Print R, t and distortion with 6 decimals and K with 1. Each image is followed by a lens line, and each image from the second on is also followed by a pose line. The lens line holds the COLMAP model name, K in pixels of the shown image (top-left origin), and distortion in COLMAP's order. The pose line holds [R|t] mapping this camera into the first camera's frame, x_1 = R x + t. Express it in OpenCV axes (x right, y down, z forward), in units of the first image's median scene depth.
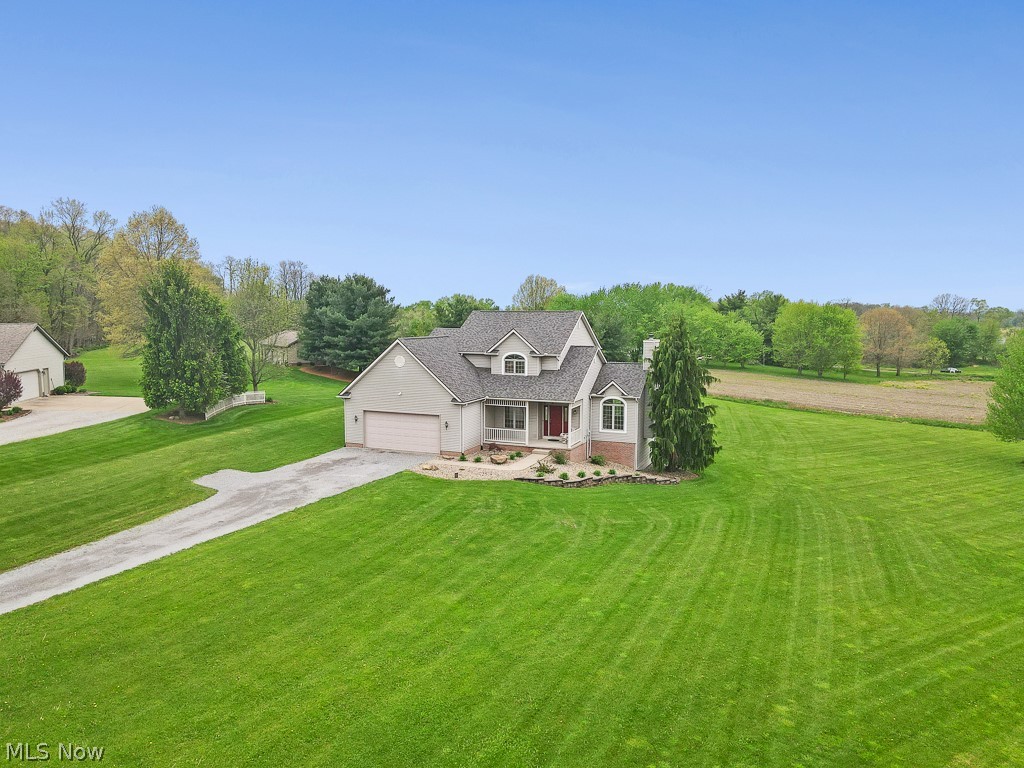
lens RADIAL K [[749.9, 0, 512.0], [0, 749.9, 384.0], [0, 0, 1]] dist [-0.000035, 0.041442]
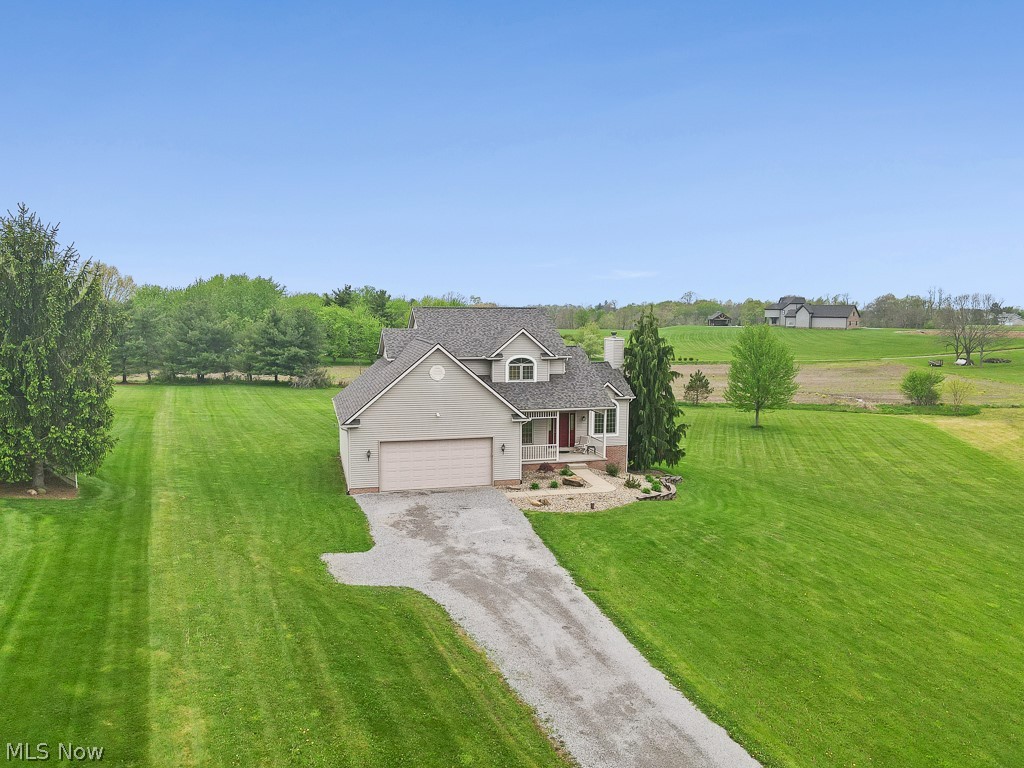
lens RADIAL K [[749.9, 0, 512.0], [0, 749.9, 384.0], [0, 0, 1]] dist [-0.000035, 0.041442]
pose [[0.785017, -0.061903, 0.616374, -0.562088], [0.057278, 0.997986, 0.027278, -0.035350], [-0.616821, 0.013891, 0.786981, 0.347385]]
